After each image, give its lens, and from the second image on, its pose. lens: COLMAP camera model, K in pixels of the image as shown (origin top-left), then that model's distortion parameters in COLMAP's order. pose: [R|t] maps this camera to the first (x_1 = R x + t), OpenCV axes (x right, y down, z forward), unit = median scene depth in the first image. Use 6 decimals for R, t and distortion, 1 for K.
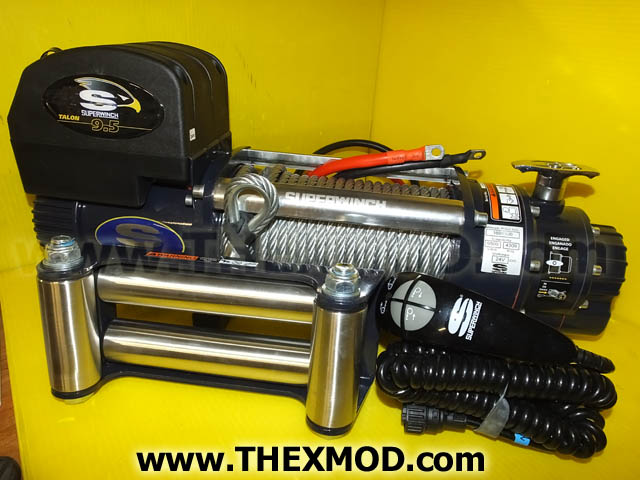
lens RADIAL K [[447.0, 0, 320.0], [0, 447.0, 240.0], [0, 0, 1]] dist [-0.059415, 0.005515]
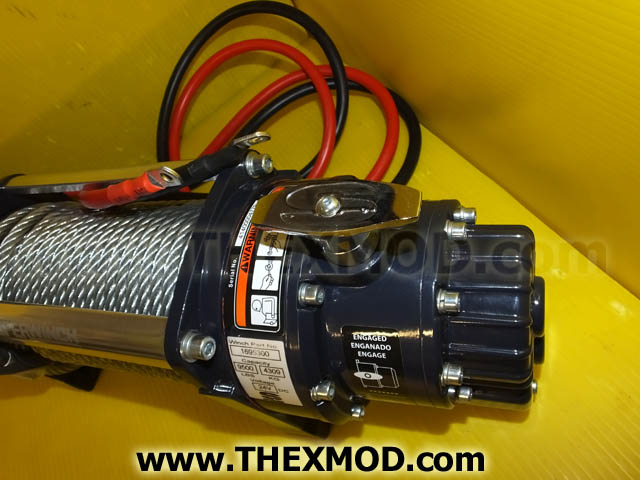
lens RADIAL K [[463.3, 0, 320.0], [0, 463.3, 240.0], [0, 0, 1]] dist [-0.029591, 0.003076]
pose [[0.910670, -0.154953, -0.382976, 0.729267], [0.326932, 0.837033, 0.438738, -0.363593], [0.252580, -0.524753, 0.812919, 0.606500]]
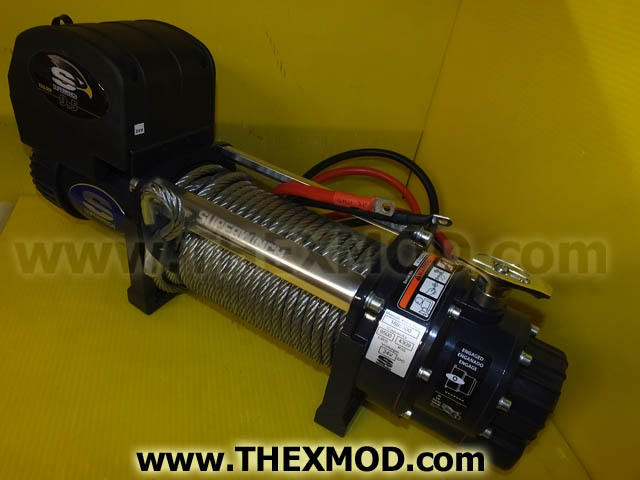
lens RADIAL K [[447.0, 0, 320.0], [0, 447.0, 240.0], [0, 0, 1]] dist [-0.059415, 0.005515]
pose [[0.924336, 0.296323, -0.240406, 0.420151], [-0.272471, 0.953636, 0.127823, -0.240863], [0.267137, -0.052648, 0.962219, 0.126573]]
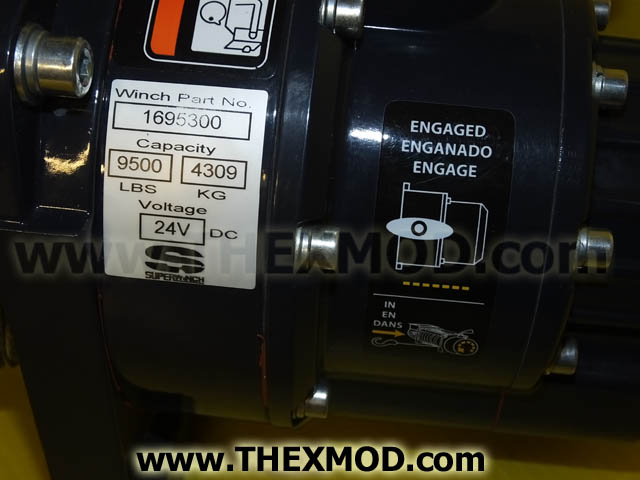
lens RADIAL K [[904.1, 0, 320.0], [0, 904.1, 240.0], [0, 0, 1]] dist [0.005813, -0.001749]
pose [[0.999419, -0.030879, 0.014404, 0.471757], [0.026610, 0.971376, 0.236052, -0.063424], [-0.021280, -0.235532, 0.971634, 0.505382]]
